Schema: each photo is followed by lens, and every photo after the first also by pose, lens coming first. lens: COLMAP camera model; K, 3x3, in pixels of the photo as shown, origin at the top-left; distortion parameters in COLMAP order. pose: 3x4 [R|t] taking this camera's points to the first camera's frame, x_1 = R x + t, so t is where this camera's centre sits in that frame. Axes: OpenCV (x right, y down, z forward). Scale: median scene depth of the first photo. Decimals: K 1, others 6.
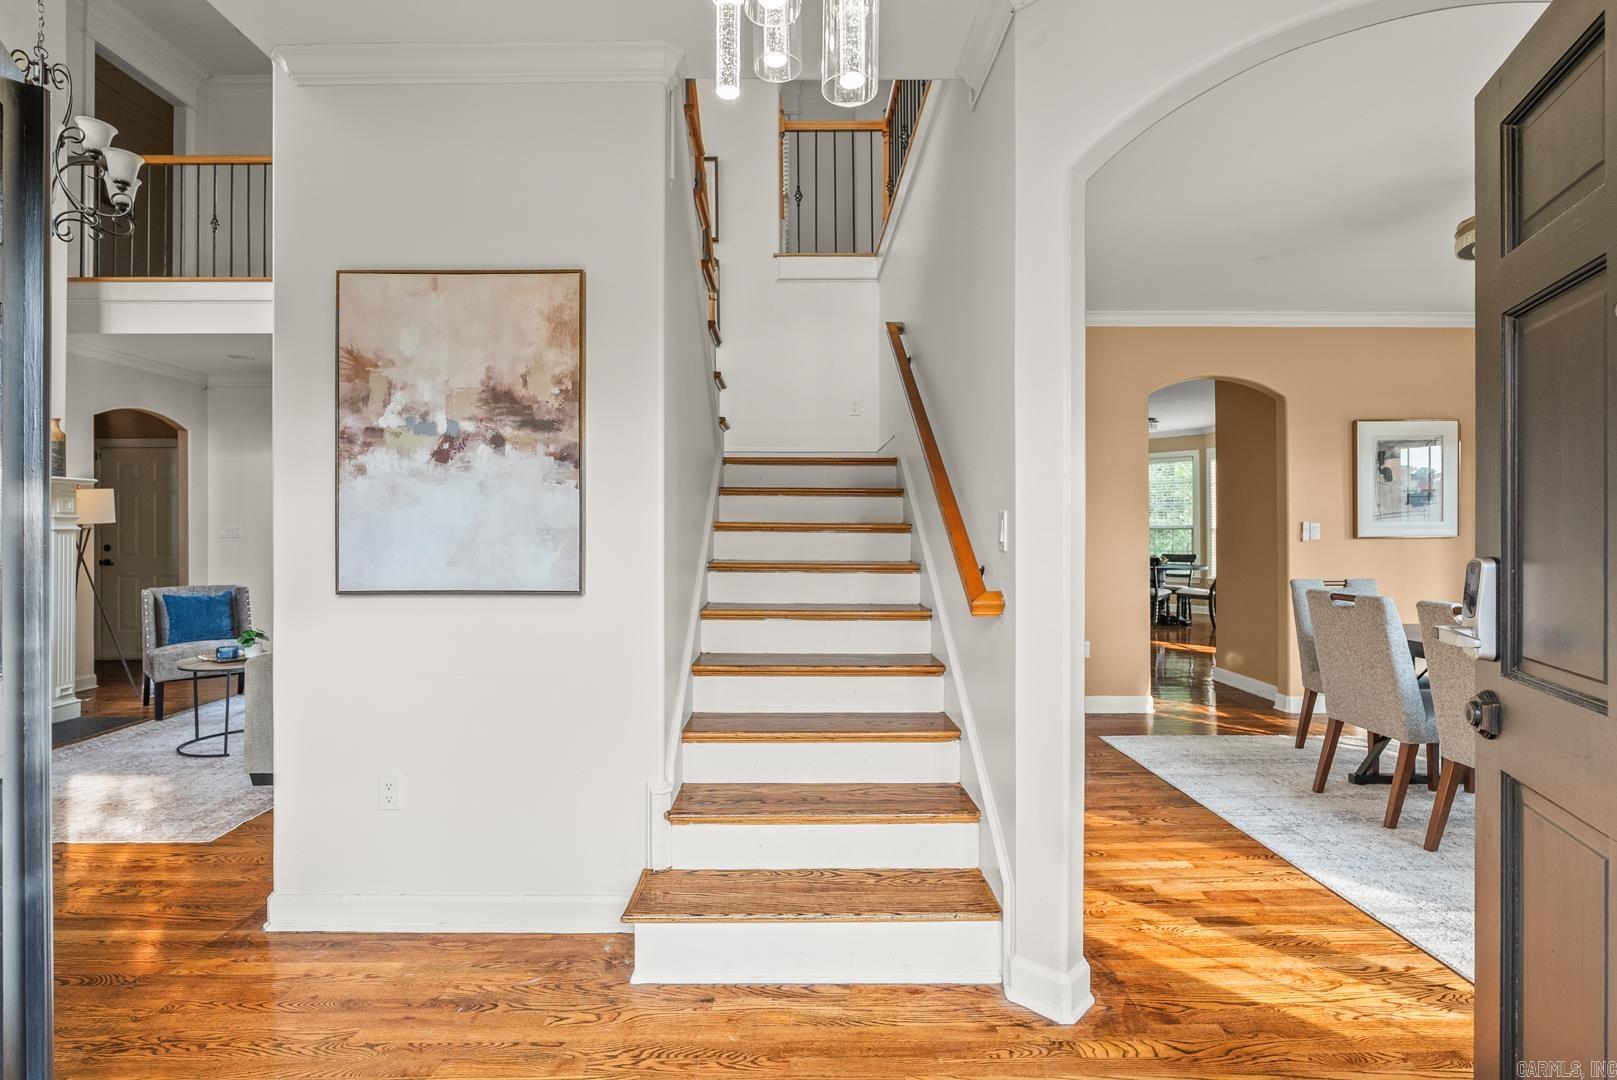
lens RADIAL K [[726.9, 0, 814.8], [0, 726.9, 531.7], [0, 0, 1]] dist [-0.000834, -0.000204]
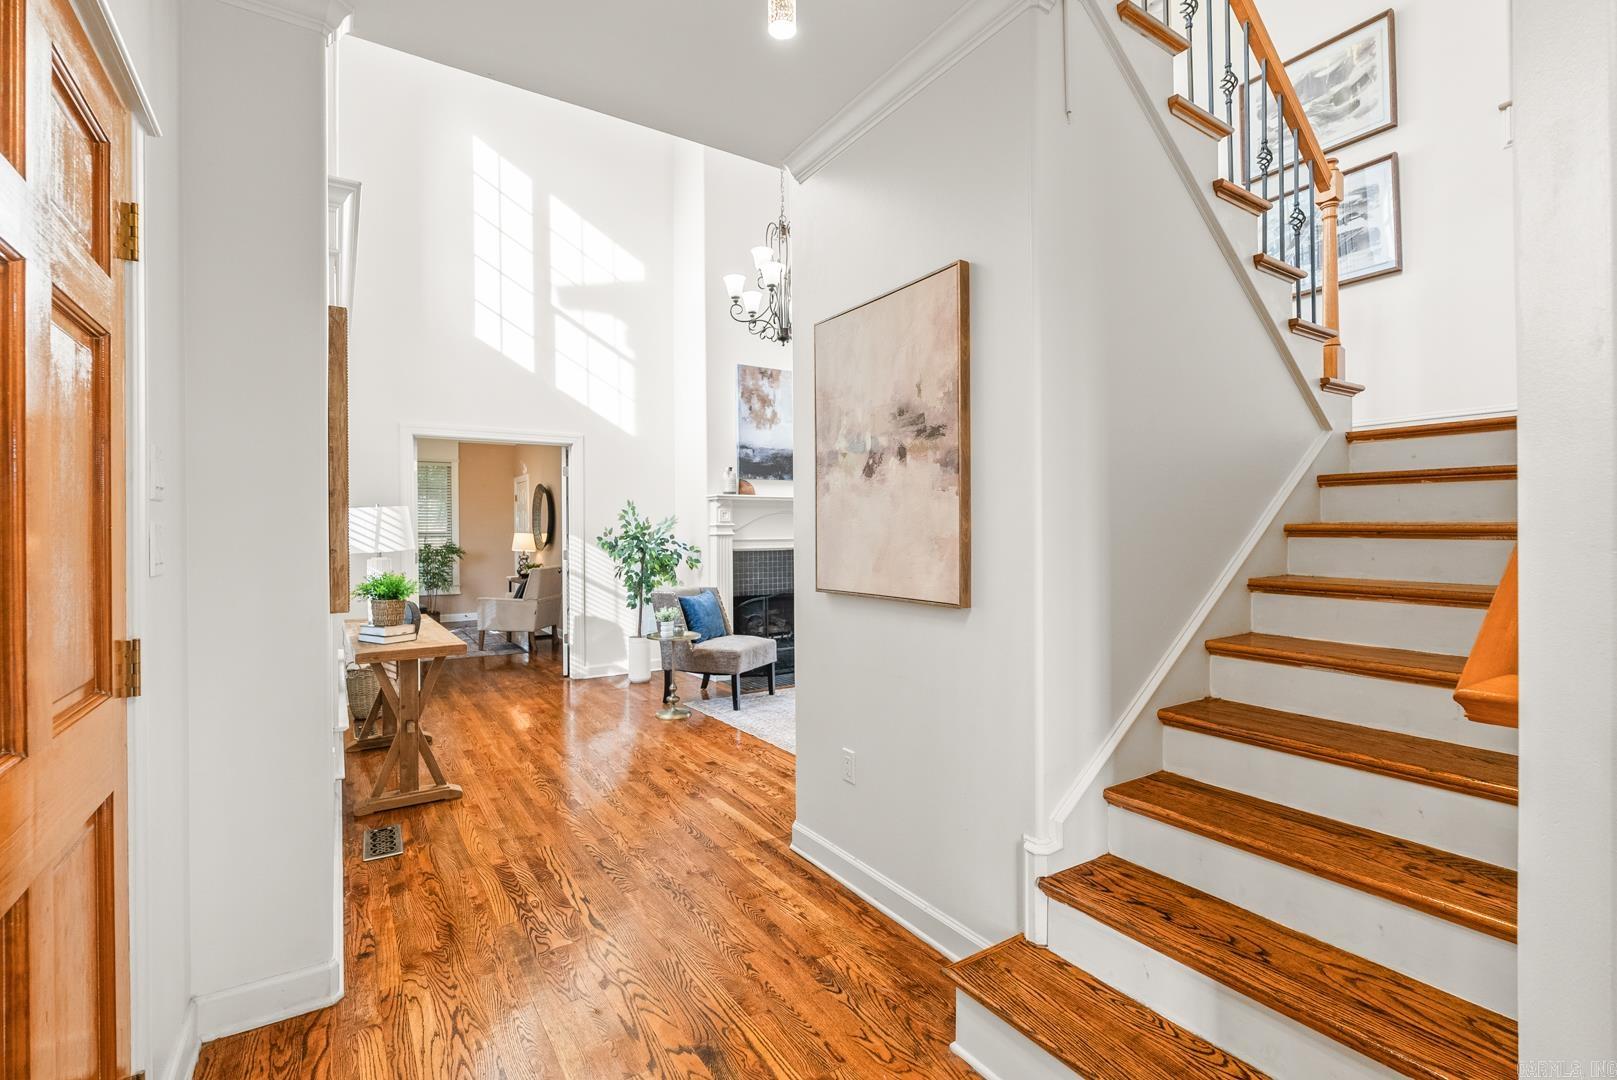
lens RADIAL K [[726.9, 0, 813.9], [0, 726.9, 534.5], [0, 0, 1]] dist [-0.000834, -0.000204]
pose [[0.554936, 0.001041, -0.831893, 0.350424], [0.002729, 0.999992, 0.003072, -0.012329], [0.831889, -0.003975, 0.554928, 0.324866]]
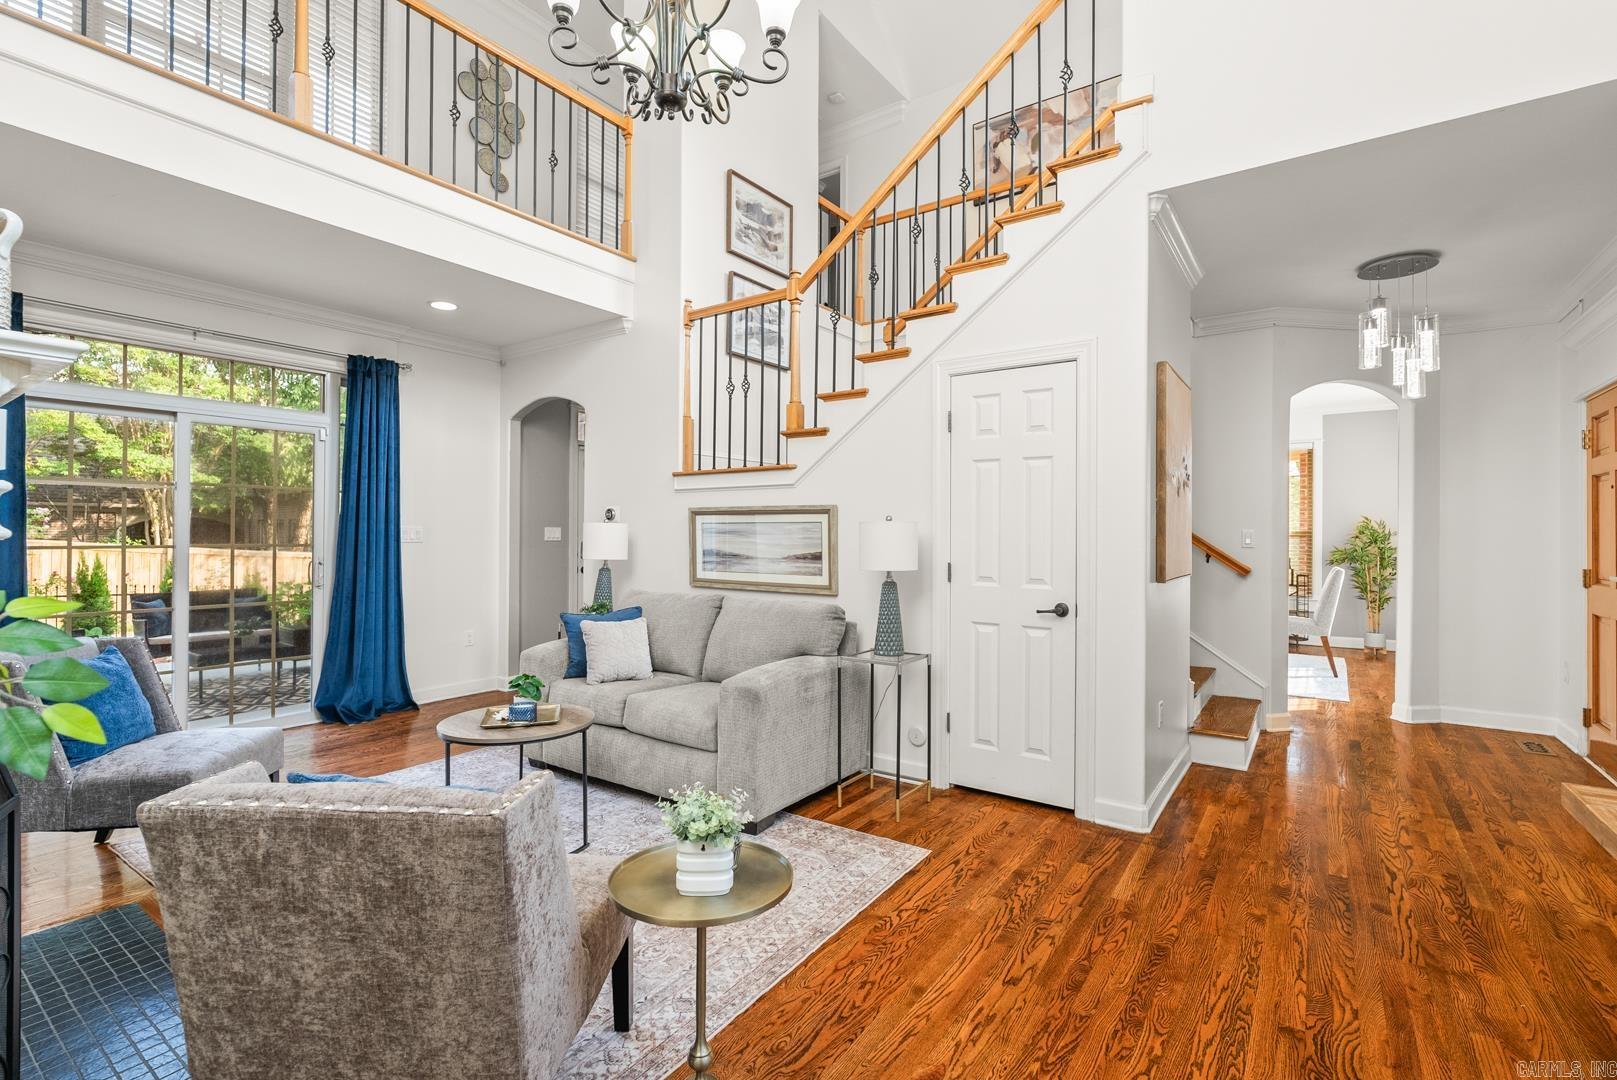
lens RADIAL K [[726.9, 0, 807.1], [0, 726.9, 531.6], [0, 0, 1]] dist [-0.000834, -0.000204]
pose [[0.575753, 0.003968, 0.817614, -2.320261], [-0.005706, 0.999983, -0.000835, -0.016427], [-0.817604, -0.004185, 0.575766, 0.755653]]
